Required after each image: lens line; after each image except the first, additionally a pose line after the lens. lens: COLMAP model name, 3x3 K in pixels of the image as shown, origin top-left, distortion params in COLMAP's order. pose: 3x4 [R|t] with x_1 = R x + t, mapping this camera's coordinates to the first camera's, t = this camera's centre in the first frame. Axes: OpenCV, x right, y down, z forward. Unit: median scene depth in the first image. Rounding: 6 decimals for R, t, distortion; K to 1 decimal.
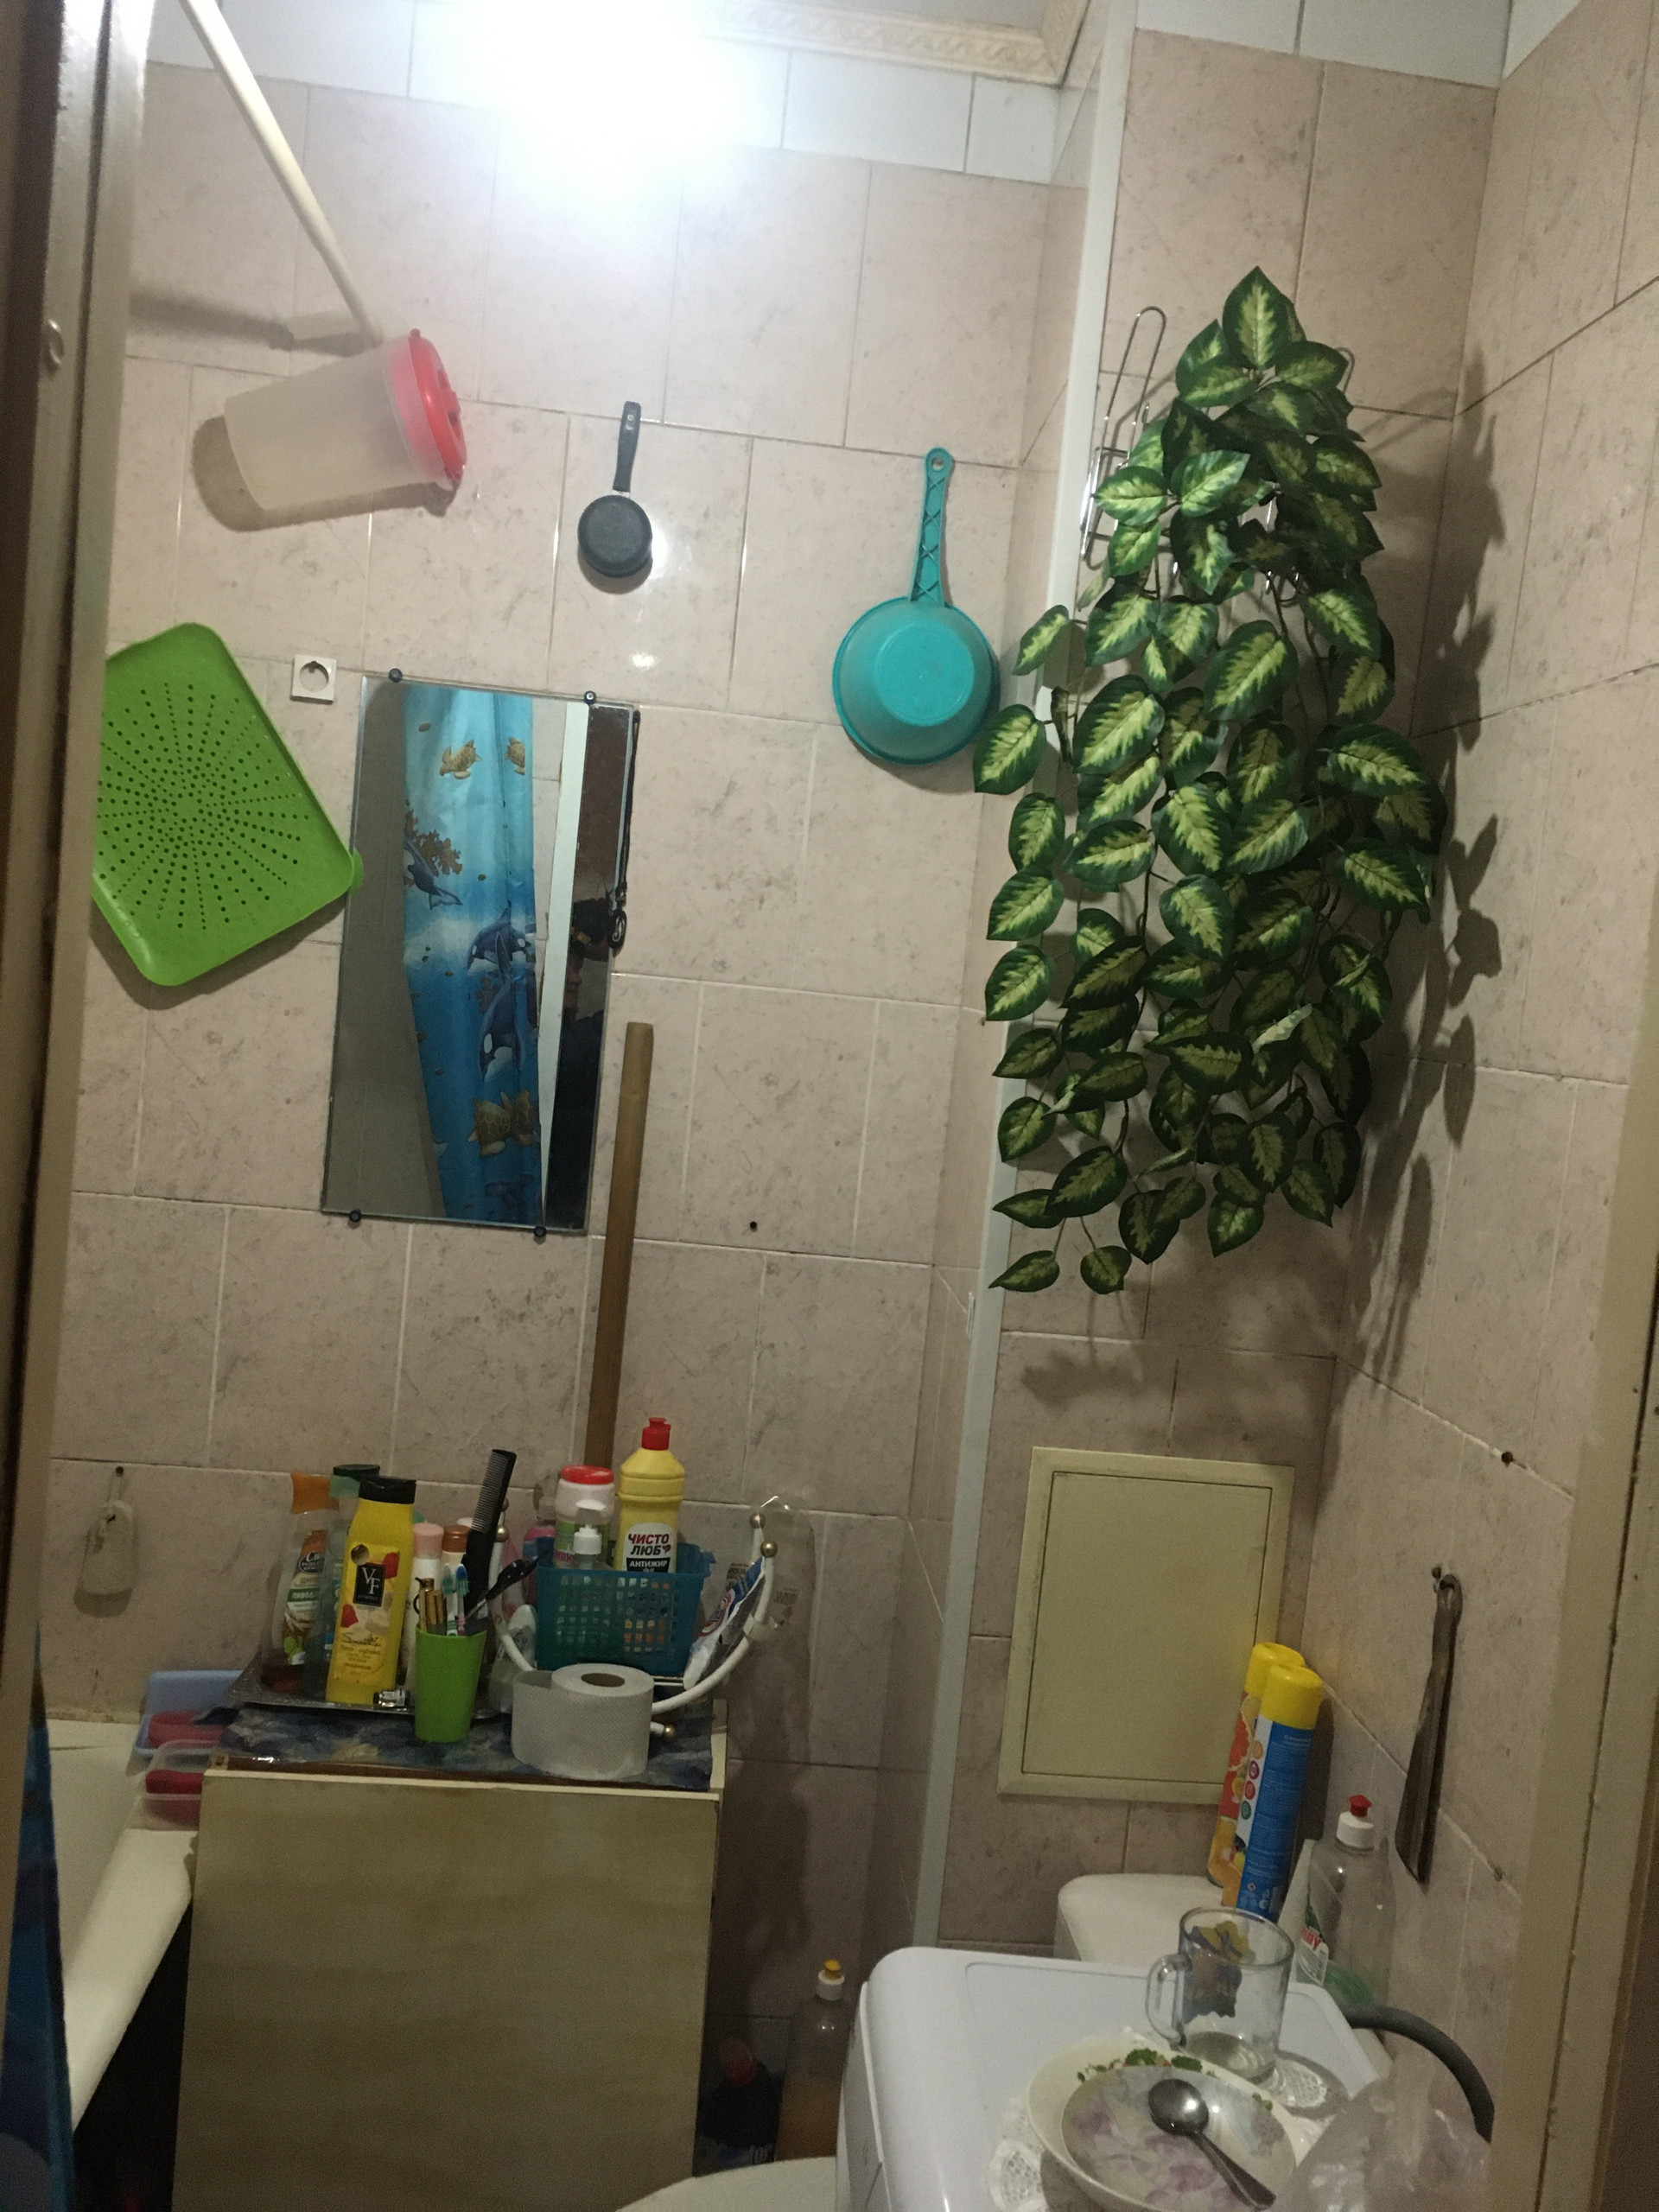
lens RADIAL K [[1895.3, 0, 832.0], [0, 1895.3, 1112.3], [0, 0, 1]] dist [0.072442, -0.088558]
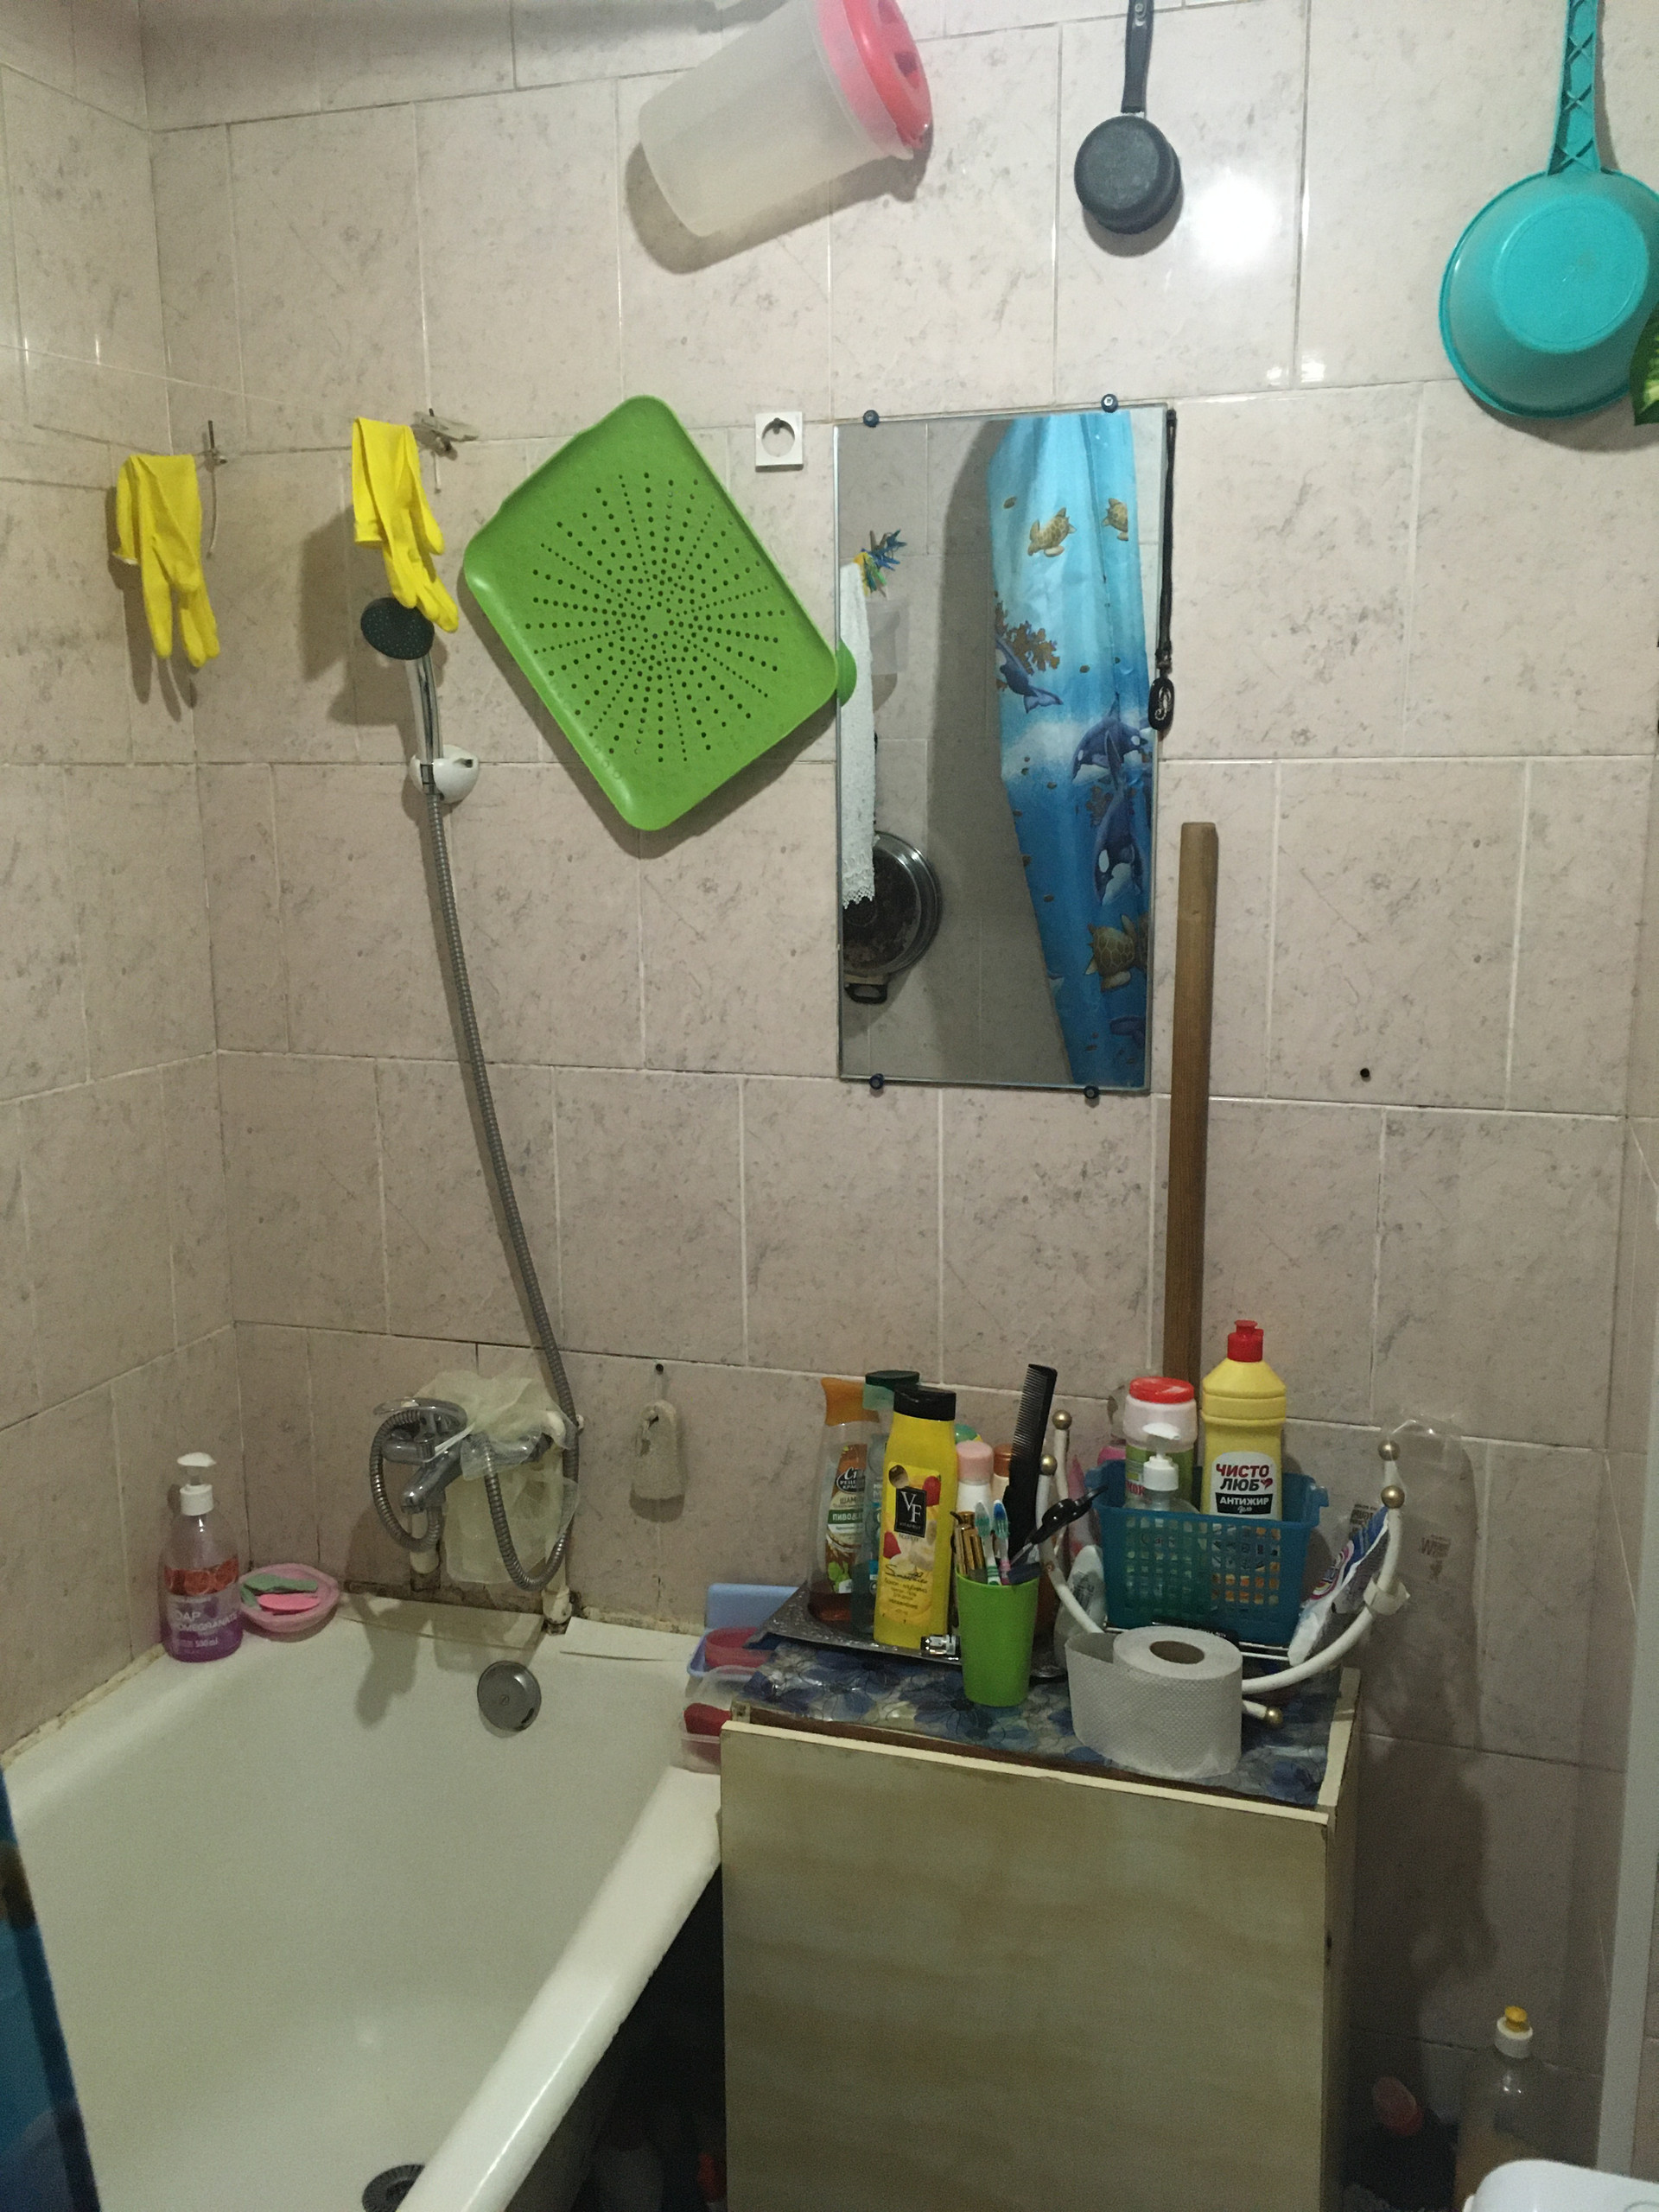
lens RADIAL K [[1895.3, 0, 817.6], [0, 1895.3, 1108.2], [0, 0, 1]] dist [0.072442, -0.088558]
pose [[0.920827, -0.033600, -0.388522, 0.055055], [0.070241, 0.994277, 0.080490, -0.004256], [0.383594, -0.101408, 0.917917, 0.210549]]
